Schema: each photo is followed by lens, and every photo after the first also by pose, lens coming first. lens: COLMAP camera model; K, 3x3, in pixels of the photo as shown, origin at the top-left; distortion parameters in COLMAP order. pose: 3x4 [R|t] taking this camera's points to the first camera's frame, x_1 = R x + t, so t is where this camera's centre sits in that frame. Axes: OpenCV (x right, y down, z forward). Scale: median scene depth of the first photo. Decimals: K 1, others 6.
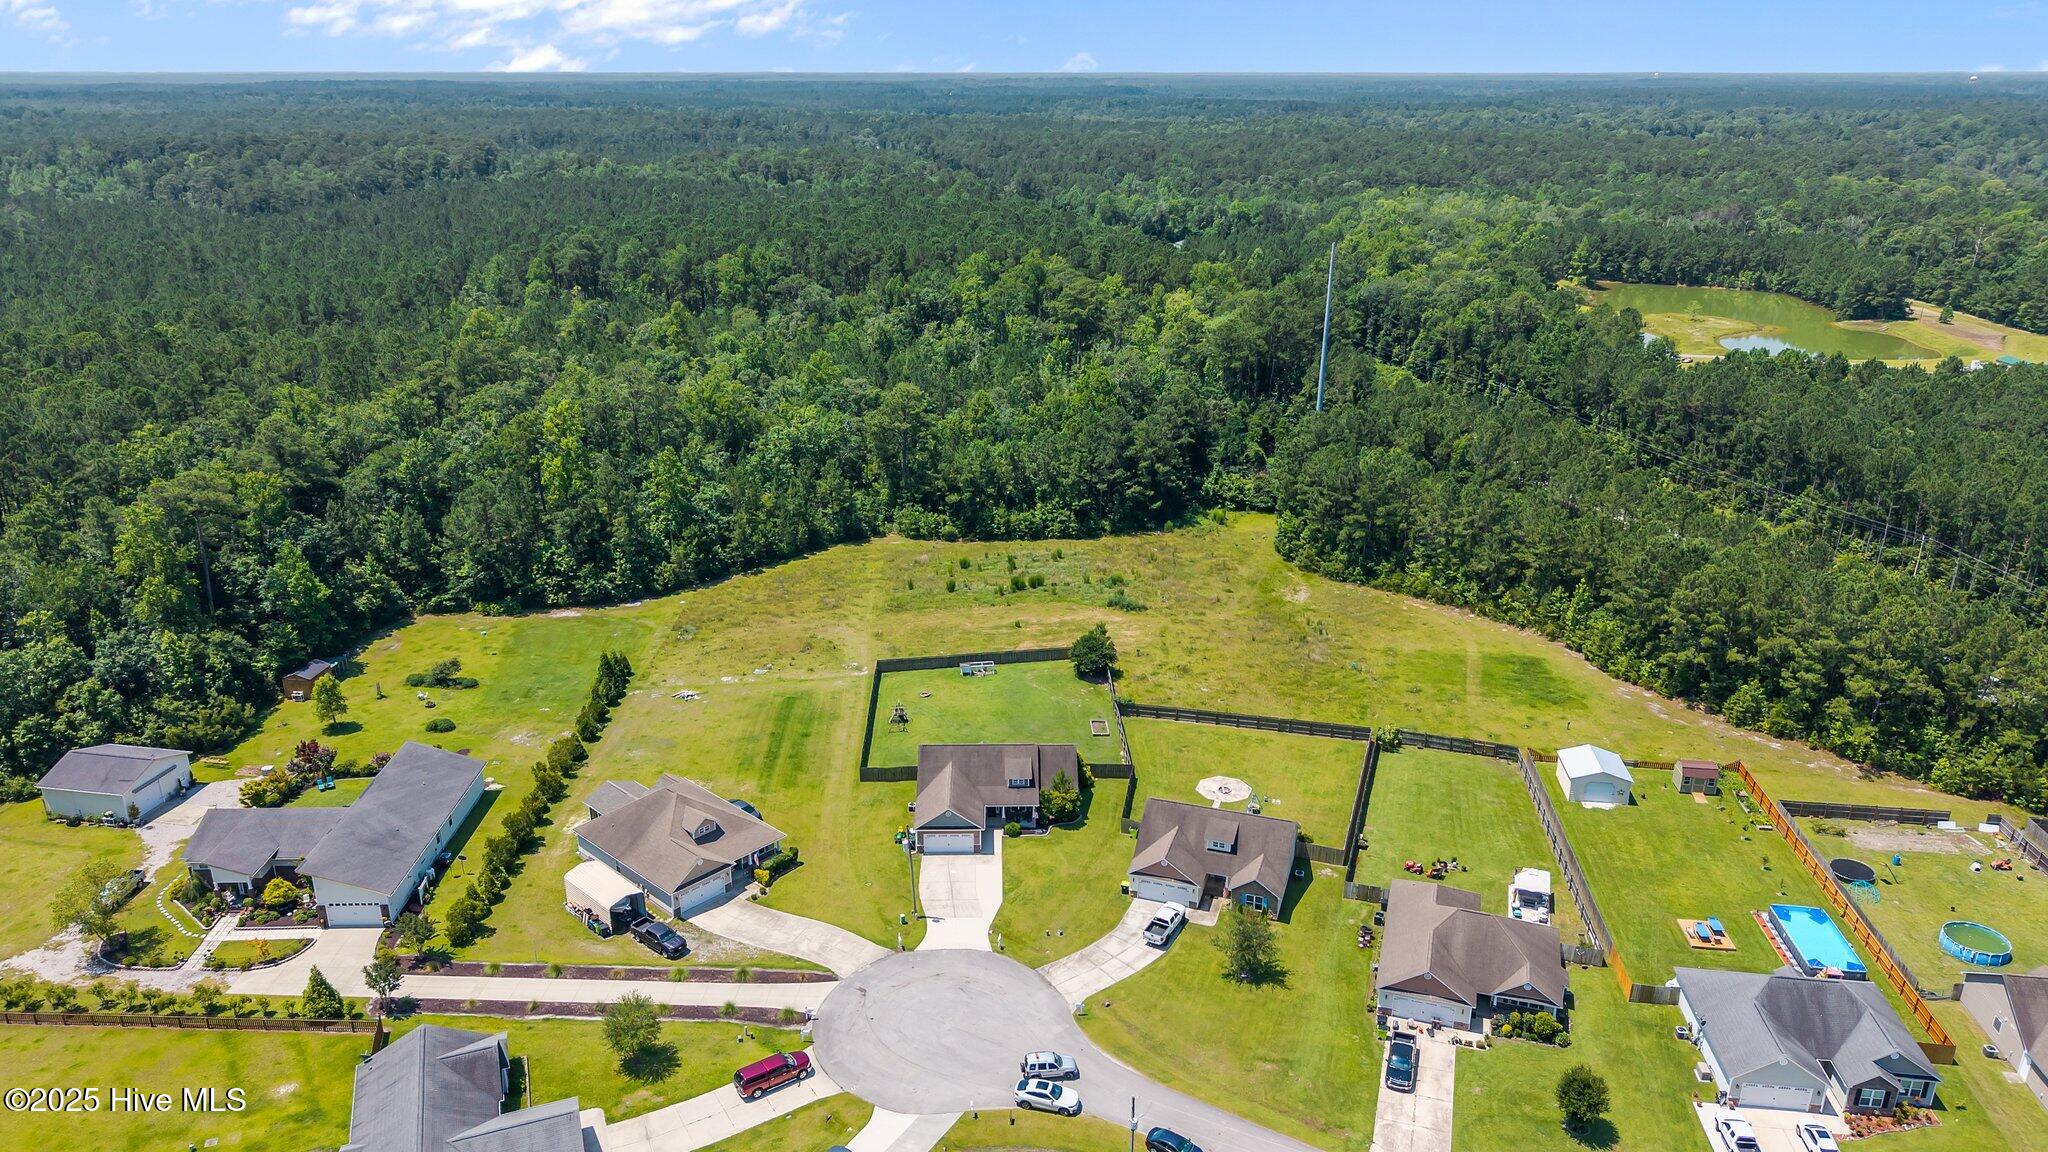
lens RADIAL K [[1395.3, 0, 1024.0], [0, 1395.3, 576.0], [0, 0, 1]] dist [0.181712, -0.460091]
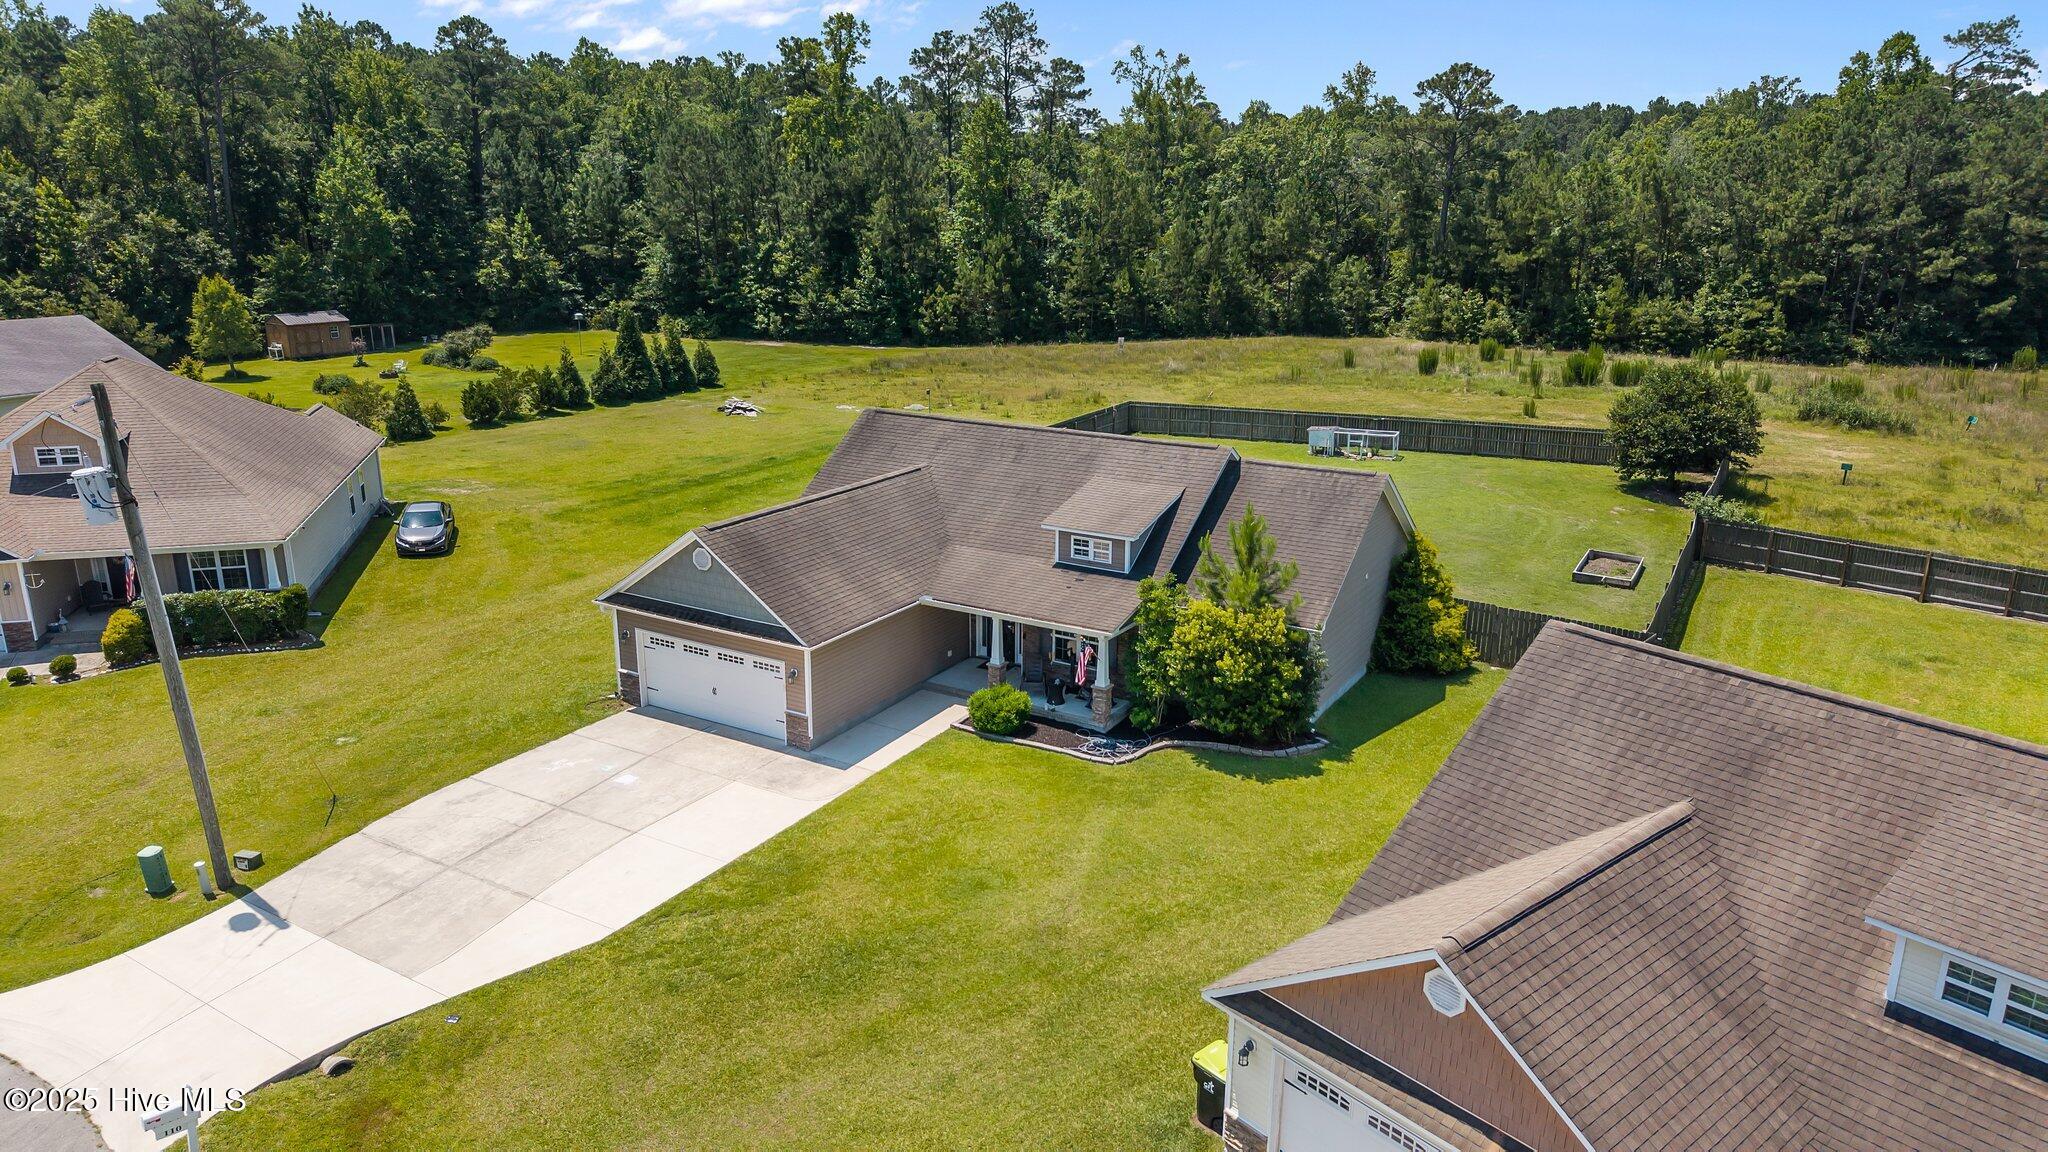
lens RADIAL K [[1370.6, 0, 1031.3], [0, 1370.6, 579.6], [0, 0, 1]] dist [0.059935, -0.078385]
pose [[0.849835, 0.152983, -0.504358, 0.076915], [-0.187494, 0.982100, -0.018031, 0.108961], [0.492572, 0.109888, 0.863306, 0.535623]]
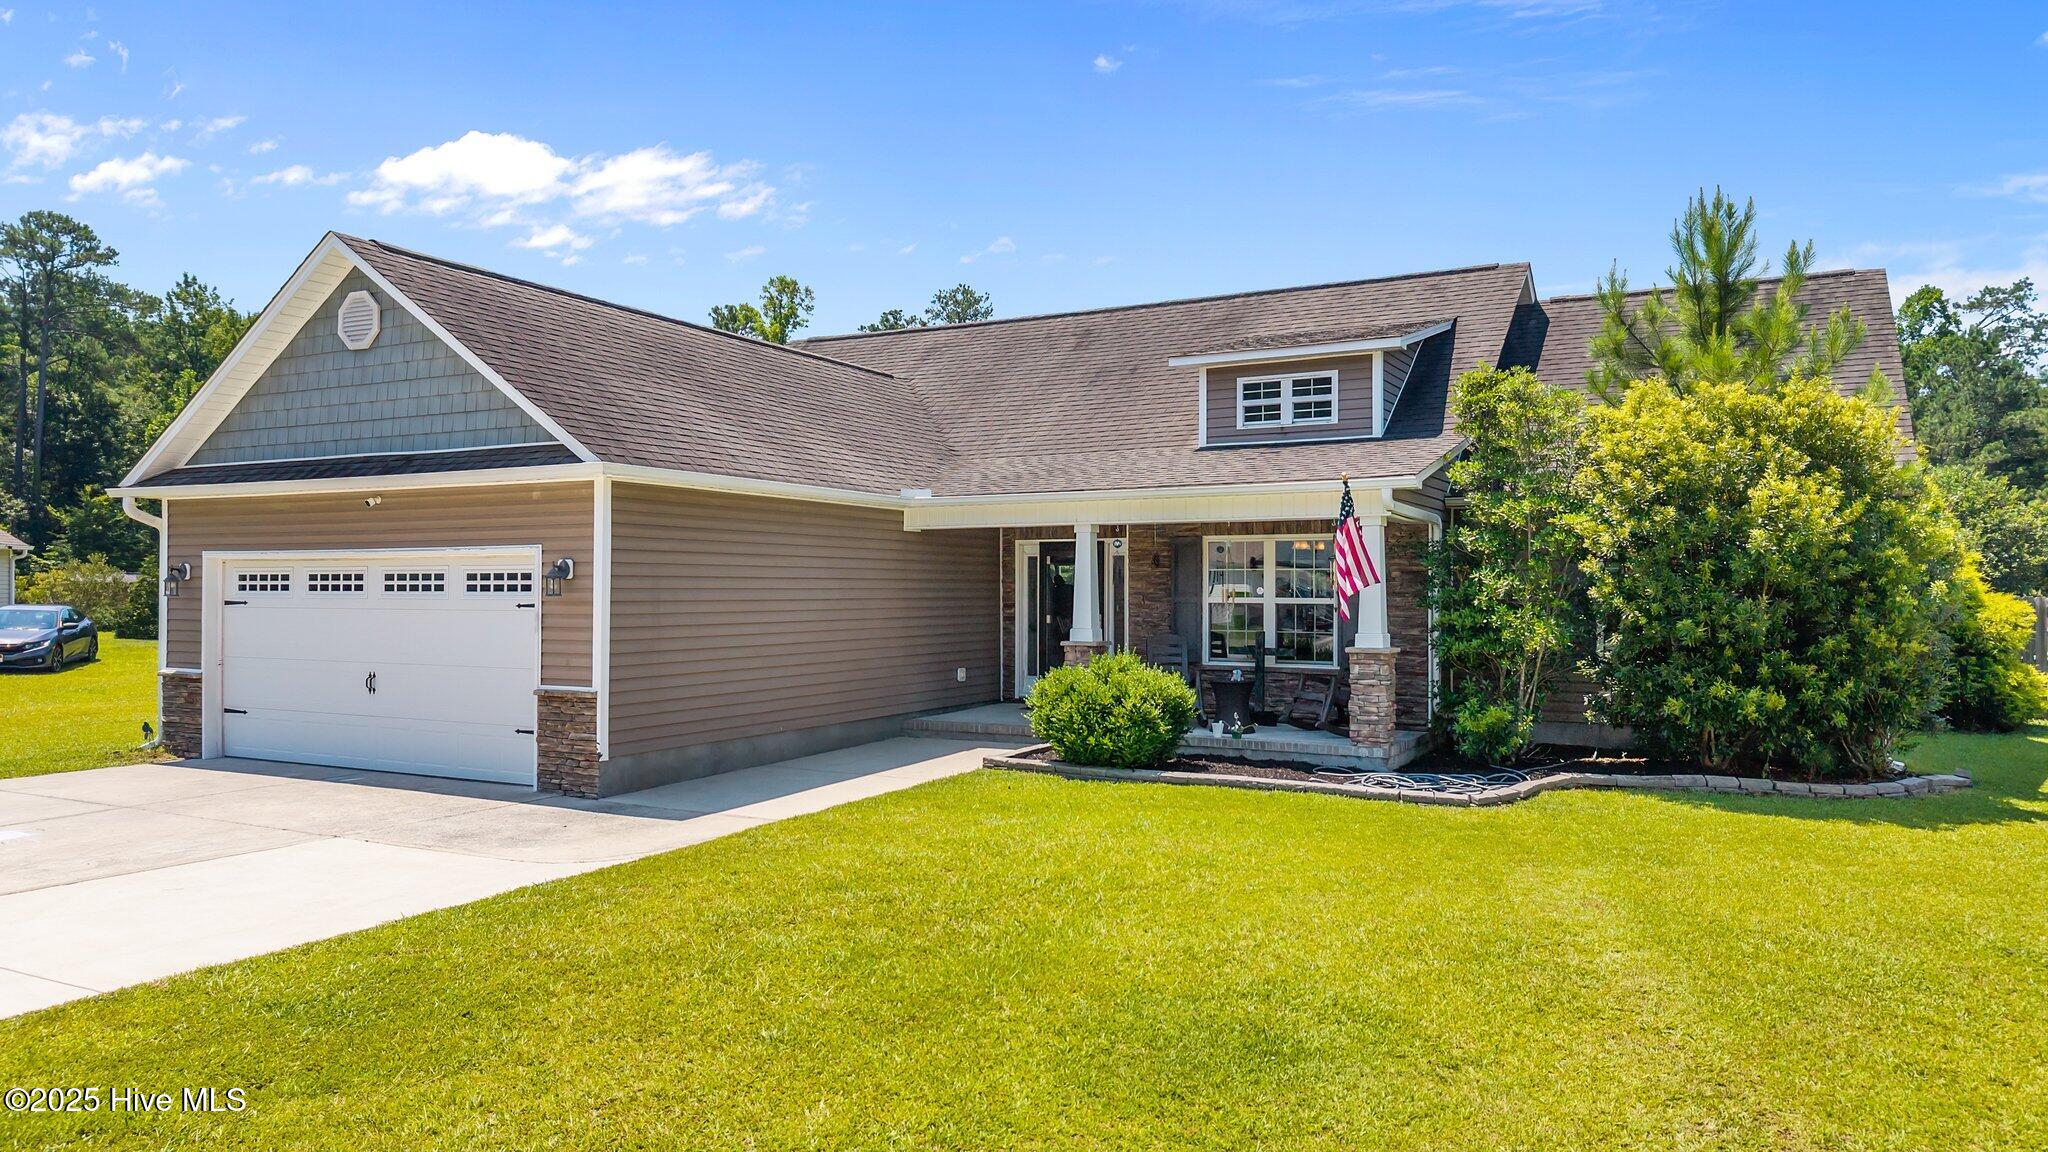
lens RADIAL K [[1370.6, 0, 1031.3], [0, 1370.6, 579.6], [0, 0, 1]] dist [0.059935, -0.078385]
pose [[0.874817, -0.001643, -0.484450, 0.021738], [-0.169217, 0.935971, -0.308744, 0.136041], [0.453939, 0.352072, 0.818526, 0.619823]]
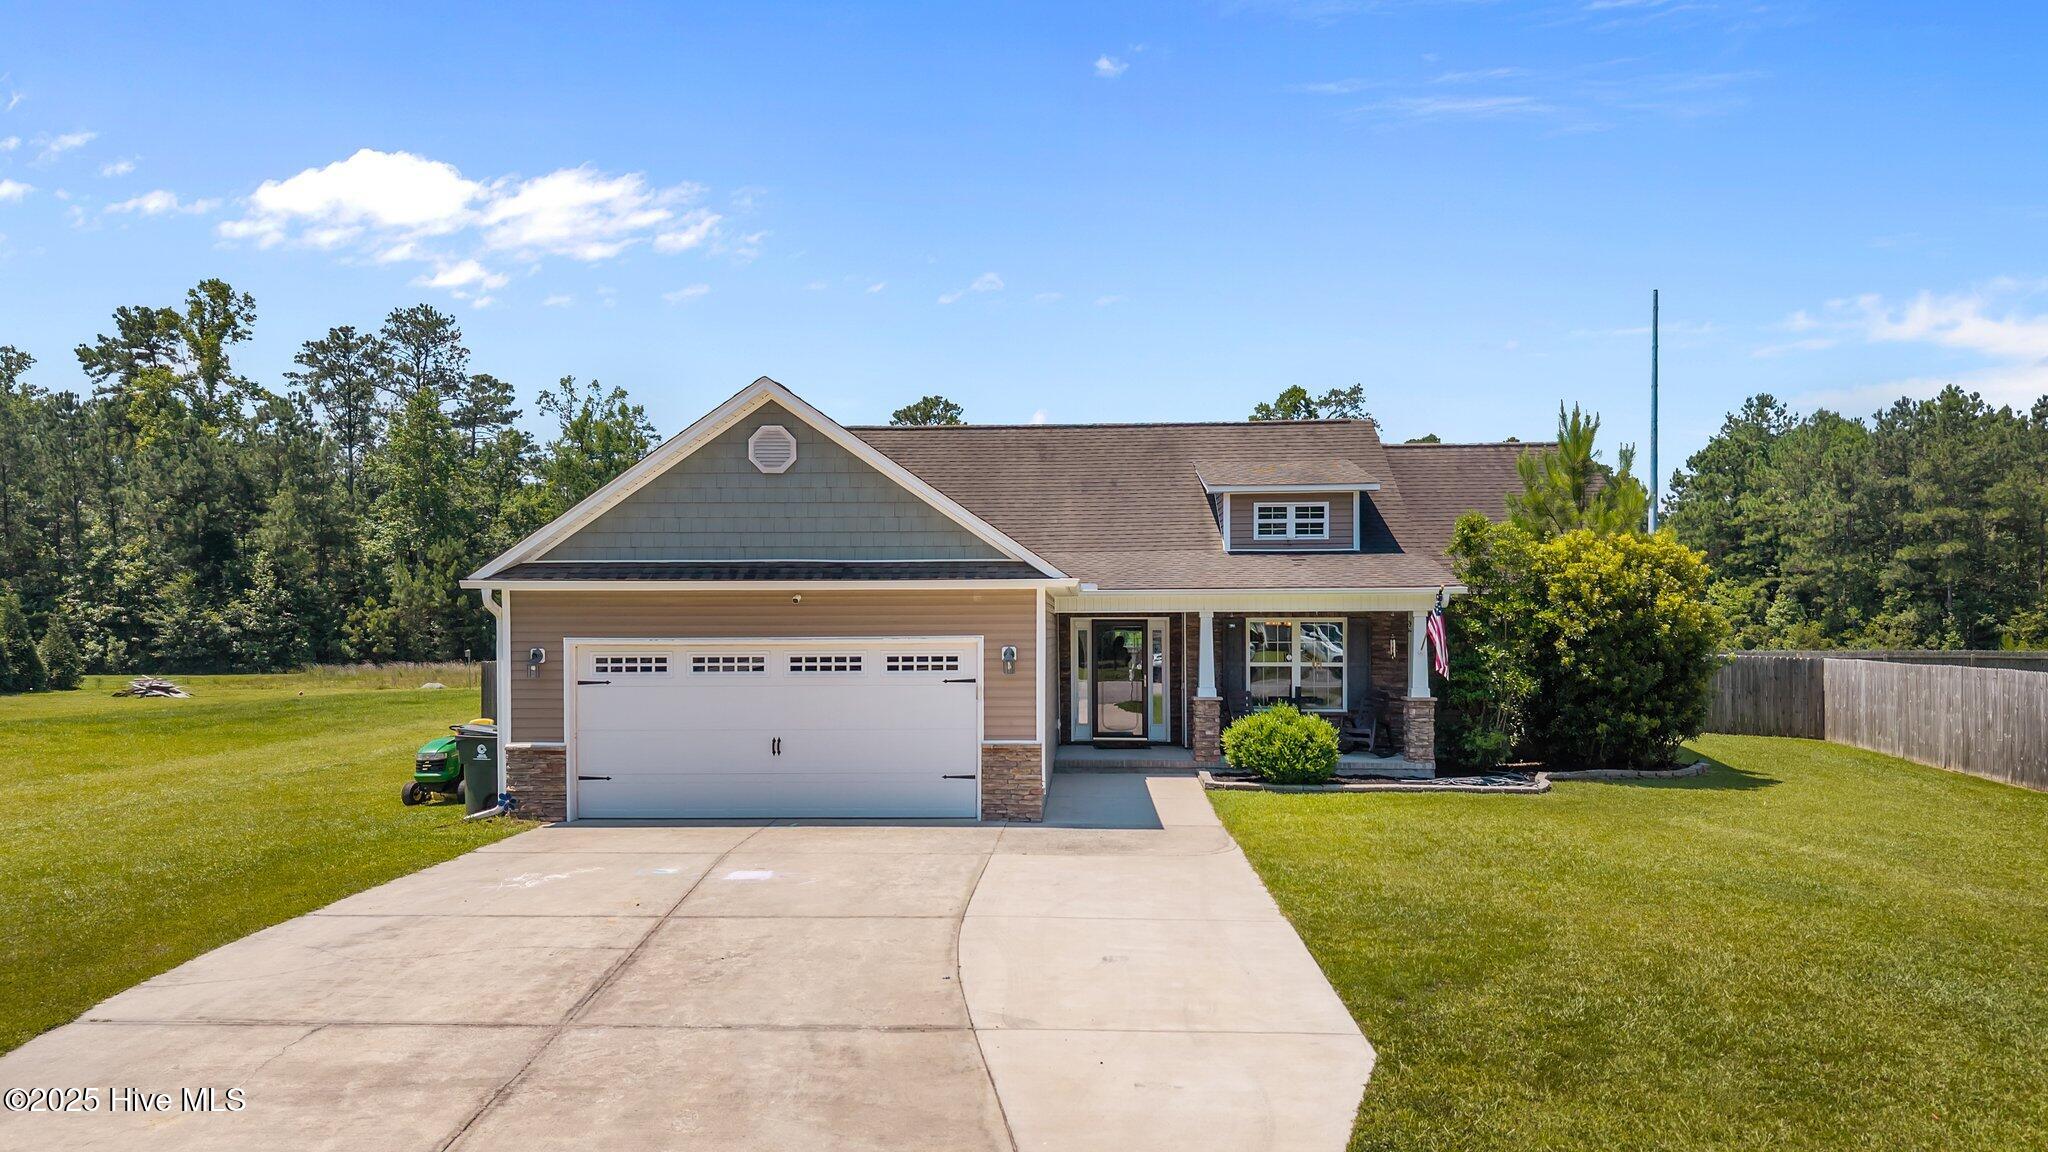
lens RADIAL K [[1390.0, 0, 1023.3], [0, 1390.0, 658.7], [0, 0, 1]] dist [0.032555, -0.042245]
pose [[0.997727, -0.001331, -0.067377, -0.016182], [-0.020653, 0.945653, -0.324522, 0.146322], [0.064147, 0.325176, 0.943475, 0.585563]]
